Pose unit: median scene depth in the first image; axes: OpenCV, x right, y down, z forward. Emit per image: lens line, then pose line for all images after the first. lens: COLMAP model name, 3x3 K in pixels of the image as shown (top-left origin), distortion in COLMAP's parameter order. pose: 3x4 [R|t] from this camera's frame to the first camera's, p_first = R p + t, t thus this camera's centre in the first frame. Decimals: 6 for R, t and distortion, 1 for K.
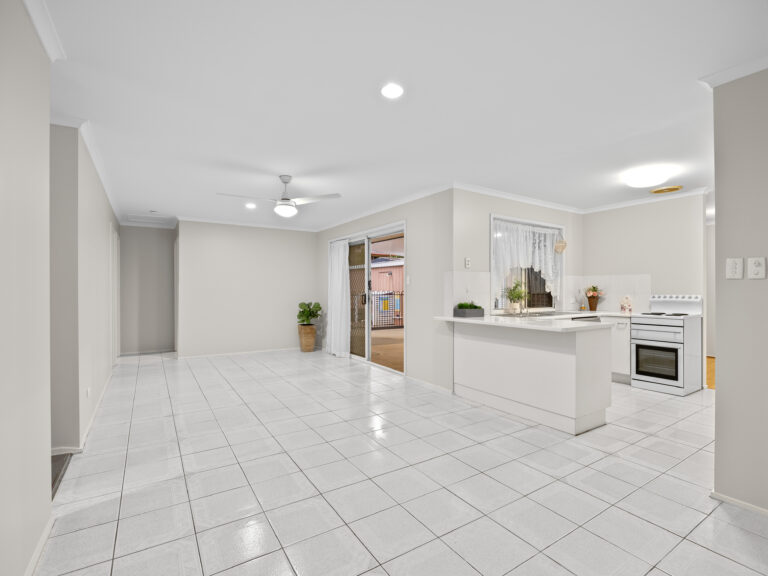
lens RADIAL K [[371.2, 0, 384.3], [0, 371.2, 289.8], [0, 0, 1]] dist [-0.014294, -0.000647]
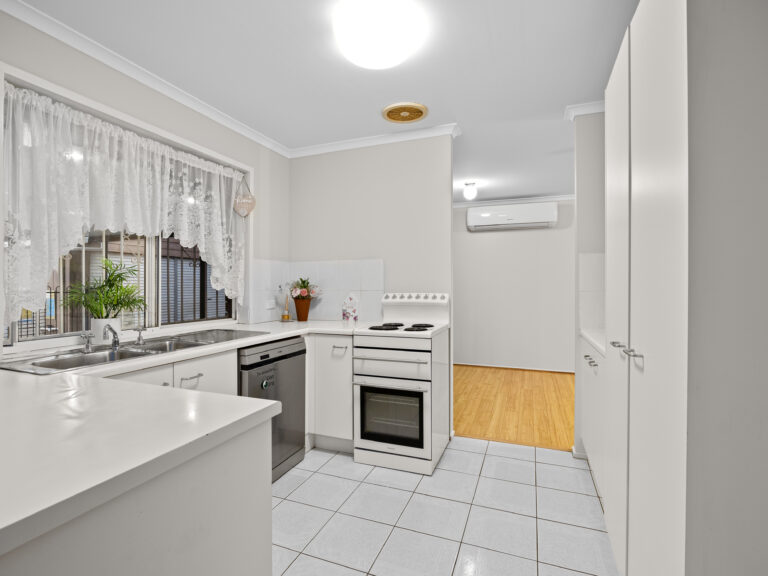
lens RADIAL K [[371.2, 0, 384.0], [0, 371.2, 287.8], [0, 0, 1]] dist [-0.014294, -0.000647]
pose [[0.810093, -0.005547, 0.586275, 0.360015], [0.000239, 0.999958, 0.009131, -0.001325], [-0.586302, -0.007257, 0.810060, 0.494930]]
